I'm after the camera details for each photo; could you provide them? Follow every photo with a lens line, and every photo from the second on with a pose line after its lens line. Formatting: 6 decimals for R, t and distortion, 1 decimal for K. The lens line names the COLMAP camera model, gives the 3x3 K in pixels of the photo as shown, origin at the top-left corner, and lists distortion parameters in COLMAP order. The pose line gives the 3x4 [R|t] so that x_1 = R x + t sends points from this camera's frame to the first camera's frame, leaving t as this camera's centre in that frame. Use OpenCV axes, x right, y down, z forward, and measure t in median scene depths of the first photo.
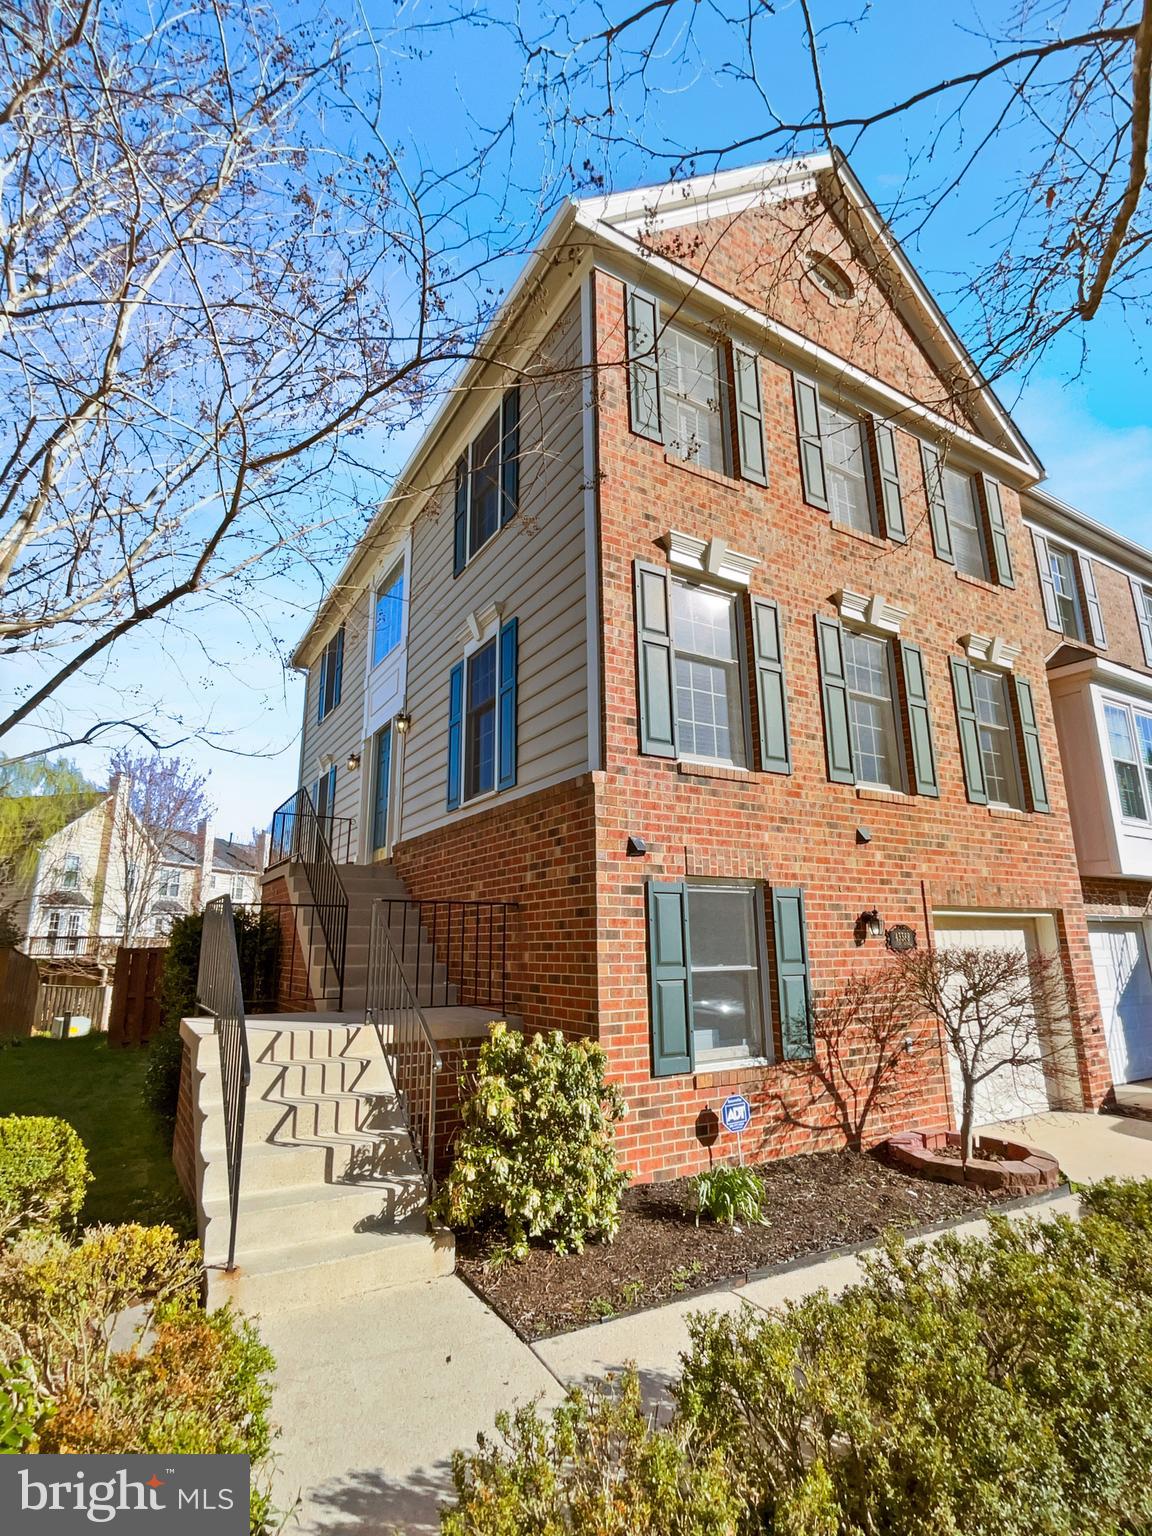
lens RADIAL K [[762.4, 0, 574.2], [0, 762.4, 767.6], [0, 0, 1]] dist [-0.002196, 0.000402]
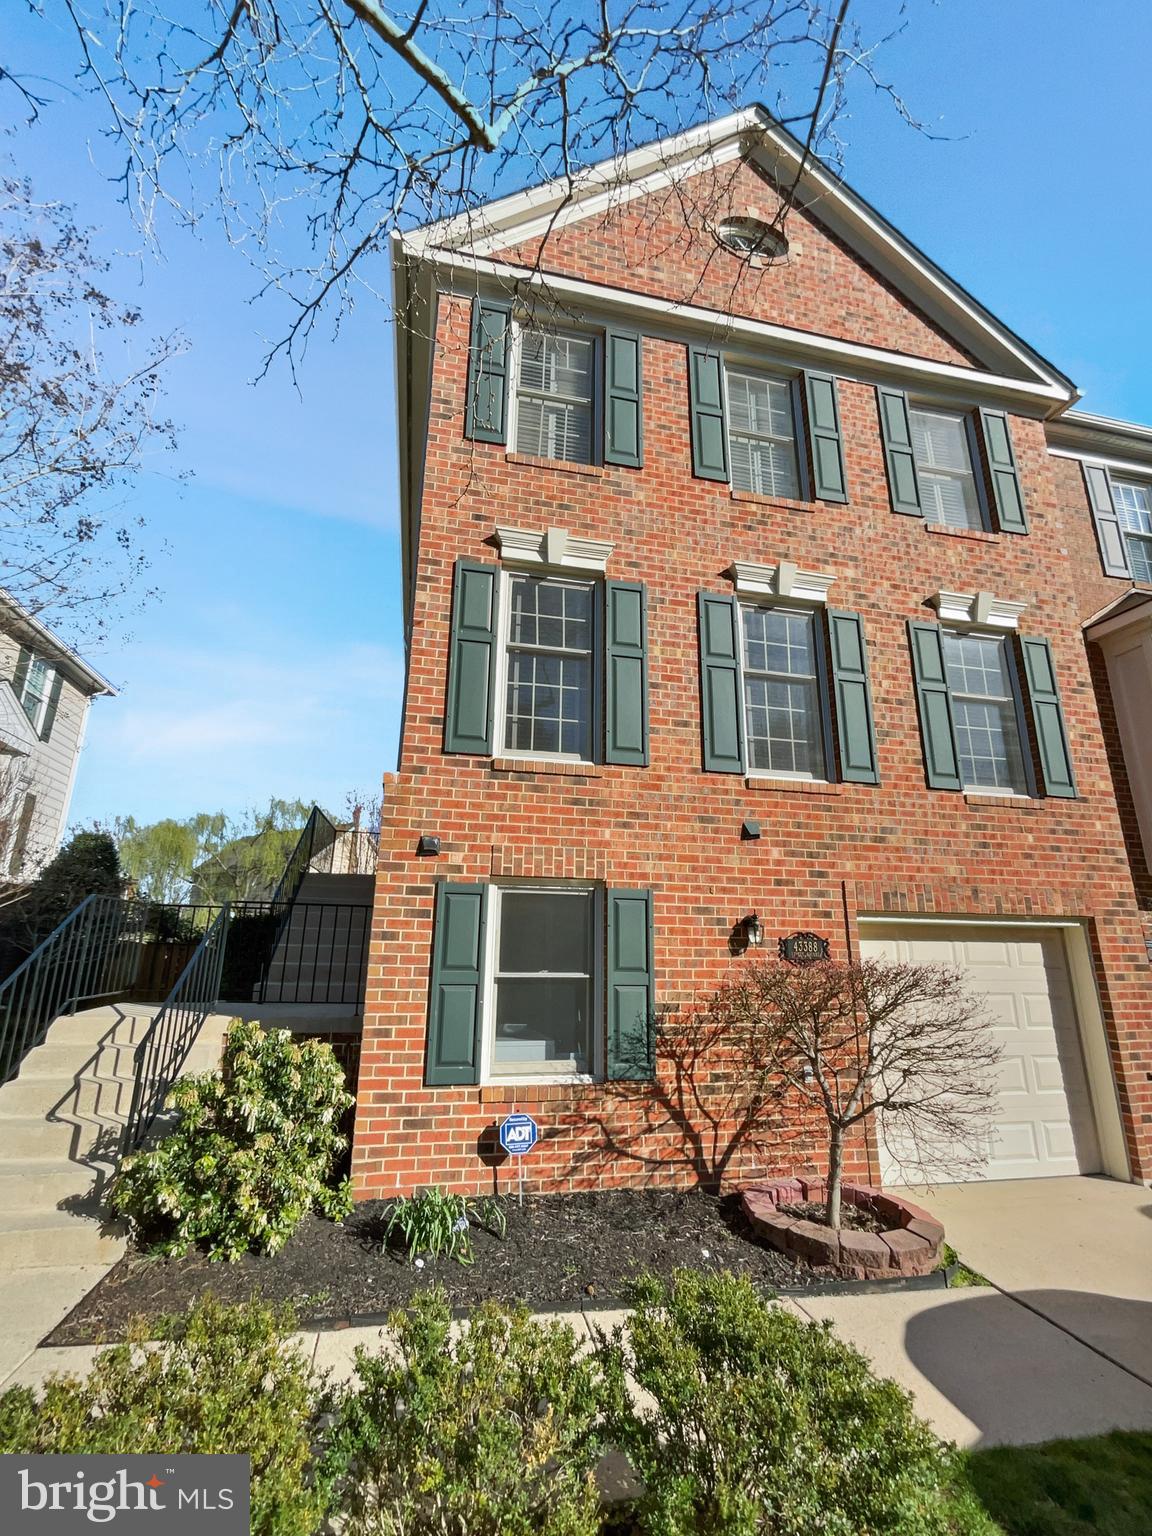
lens RADIAL K [[695.2, 0, 574.3], [0, 695.2, 765.0], [0, 0, 1]] dist [-0.001364, 0.003135]
pose [[0.948185, -0.061816, -0.311647, 0.476420], [0.050176, 0.997715, -0.045240, 0.042965], [0.313731, 0.027259, 0.949120, 0.179163]]
